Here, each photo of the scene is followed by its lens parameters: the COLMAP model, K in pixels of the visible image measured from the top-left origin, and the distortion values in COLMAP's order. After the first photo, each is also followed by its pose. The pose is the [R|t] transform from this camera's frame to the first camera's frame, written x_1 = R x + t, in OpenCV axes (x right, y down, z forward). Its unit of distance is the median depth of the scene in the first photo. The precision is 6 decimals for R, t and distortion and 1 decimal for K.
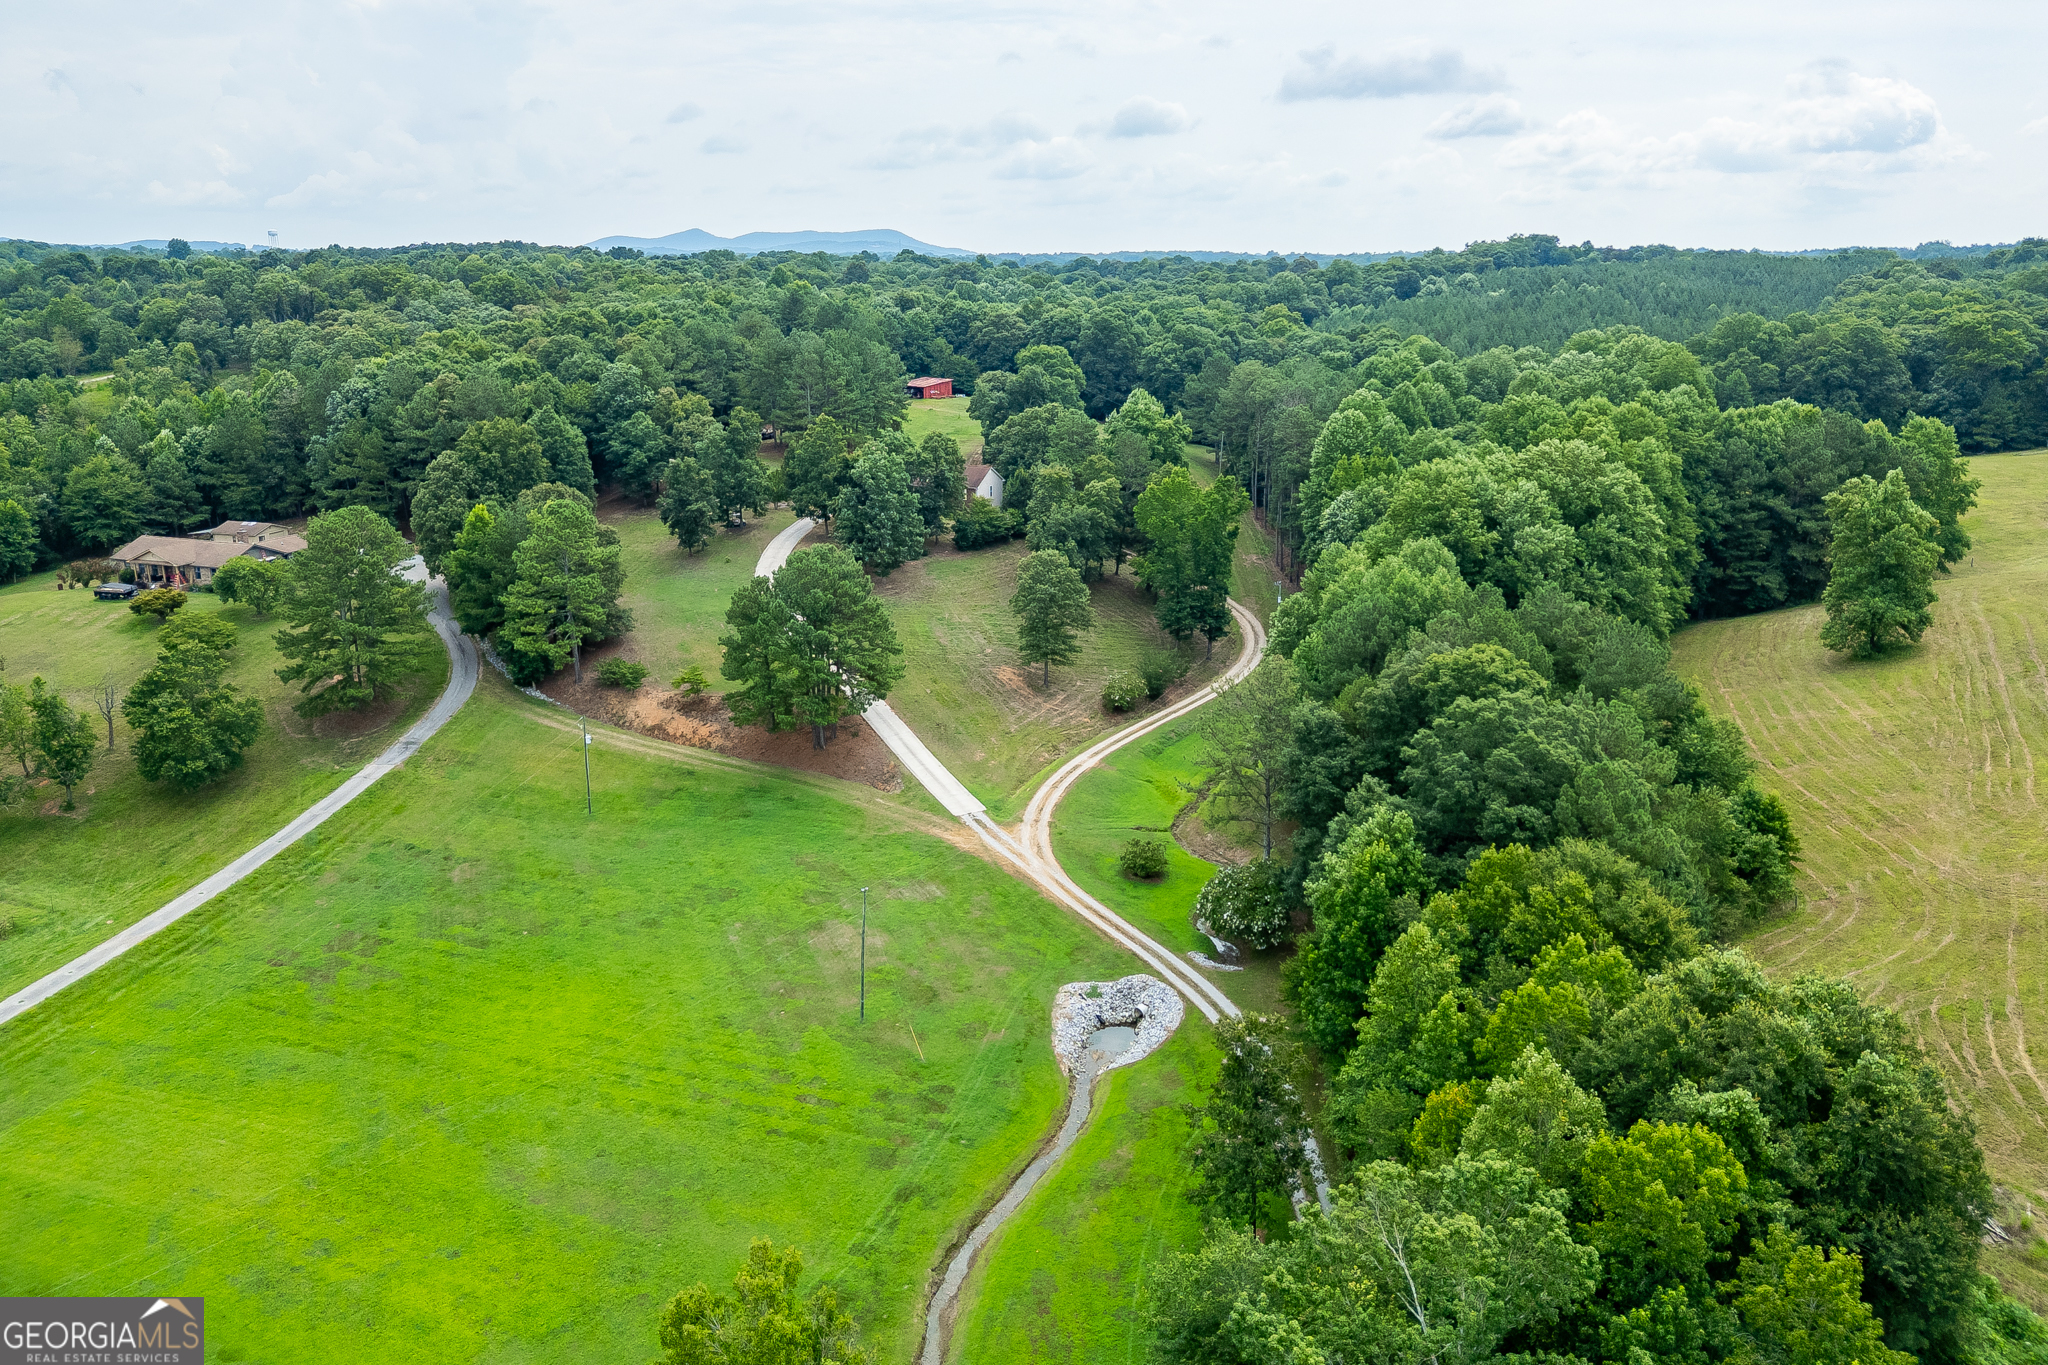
lens RADIAL K [[1430.2, 0, 1021.6], [0, 1430.2, 577.2], [0, 0, 1]] dist [0.055651, -0.055976]
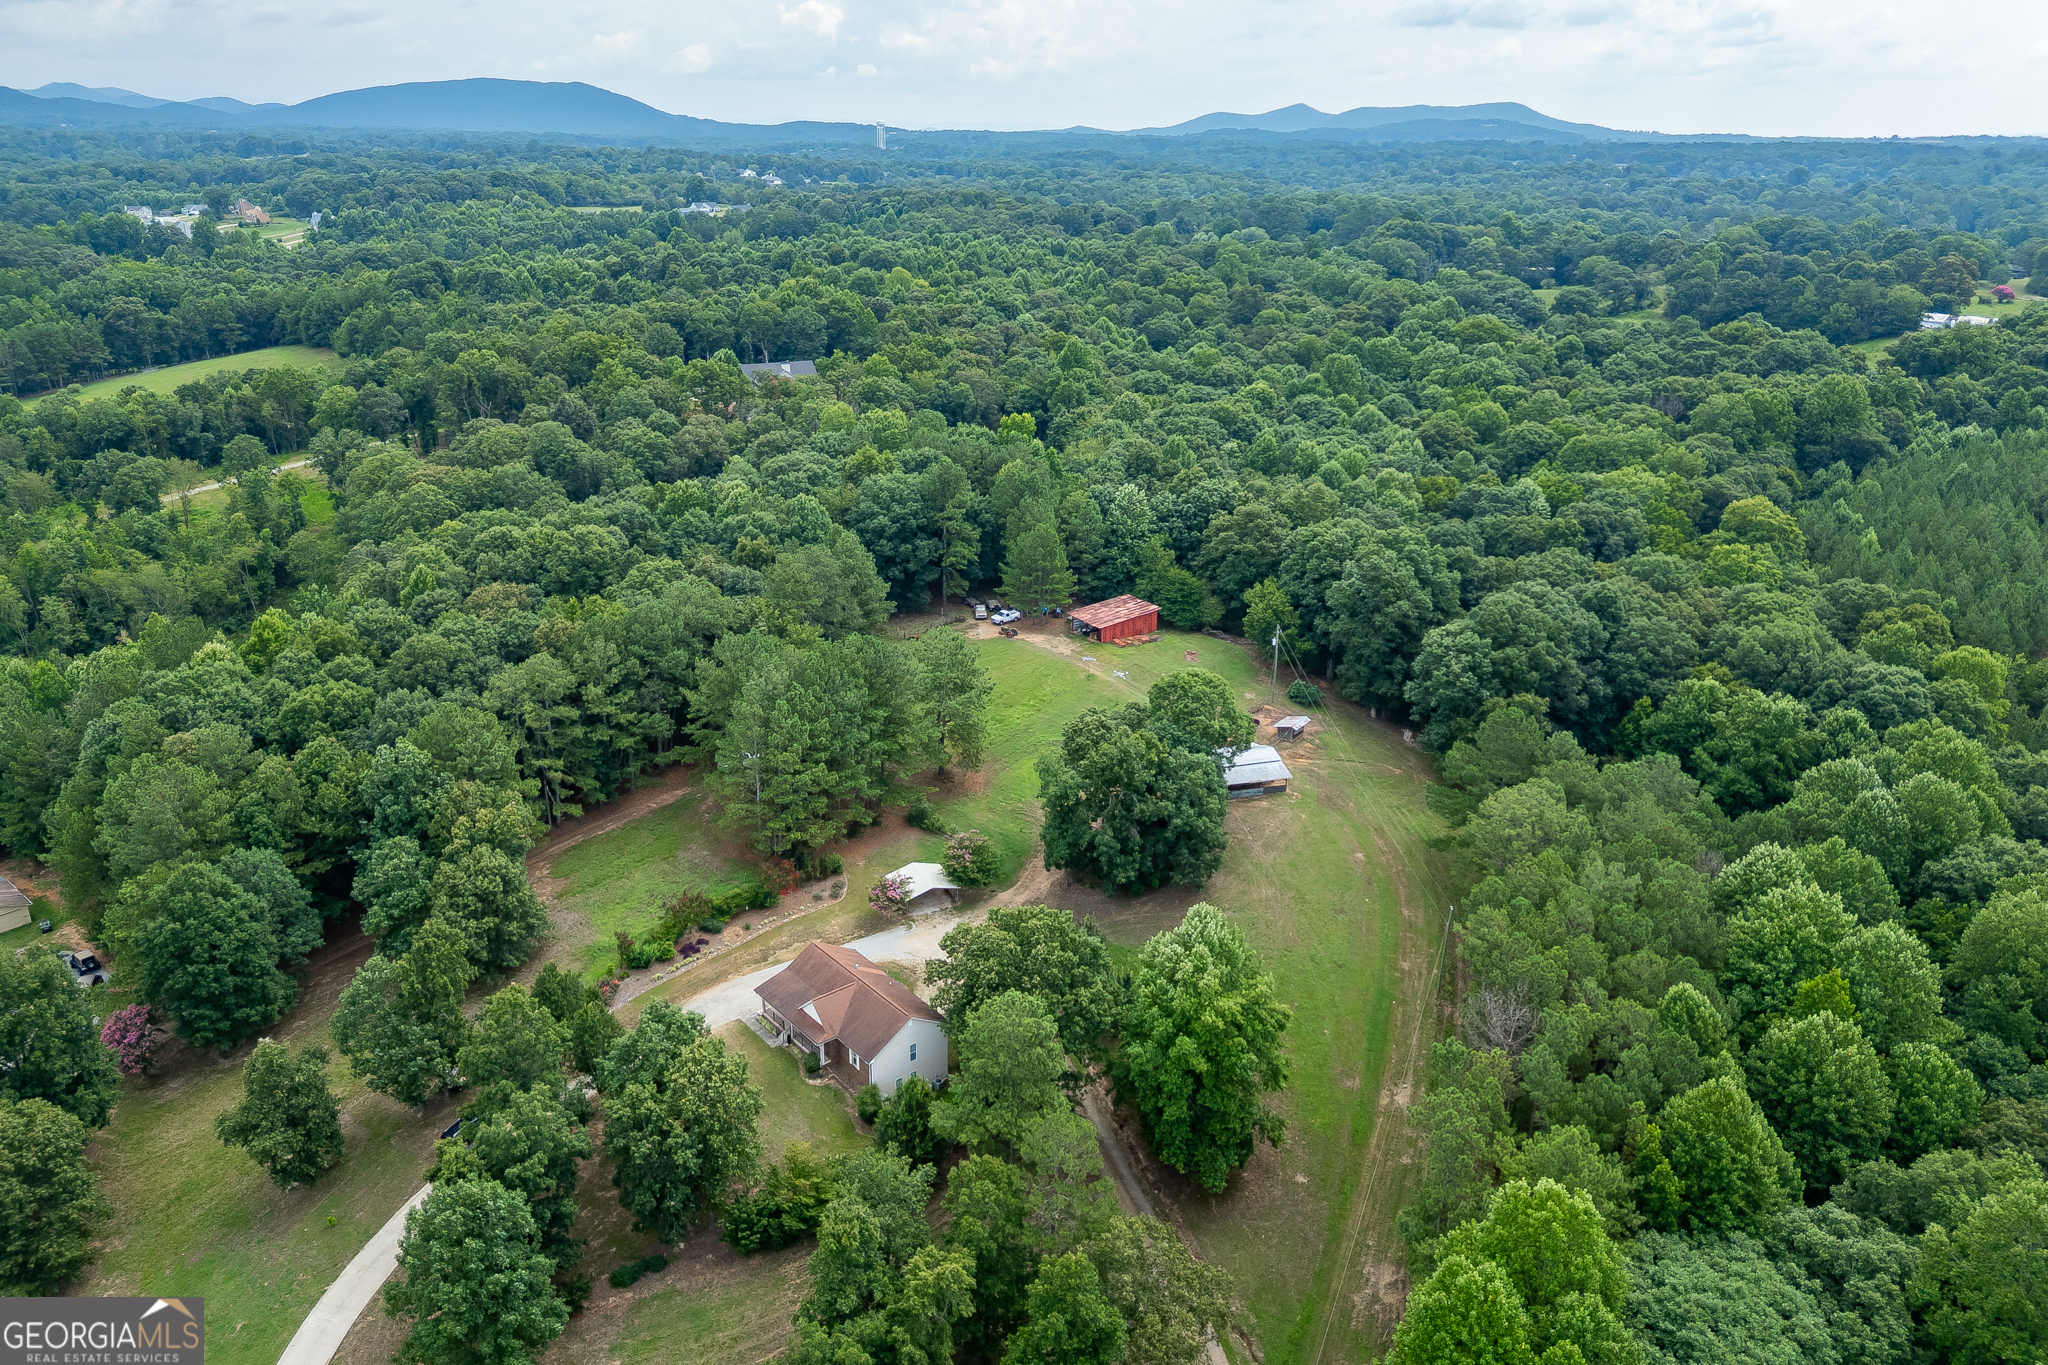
lens RADIAL K [[1448.4, 0, 1020.6], [0, 1448.4, 637.1], [0, 0, 1]] dist [0.072129, -0.068044]
pose [[0.922186, 0.131464, -0.363719, 0.302081], [-0.085724, 0.986542, 0.139232, -0.454092], [0.377128, -0.097219, 0.921045, 0.726987]]
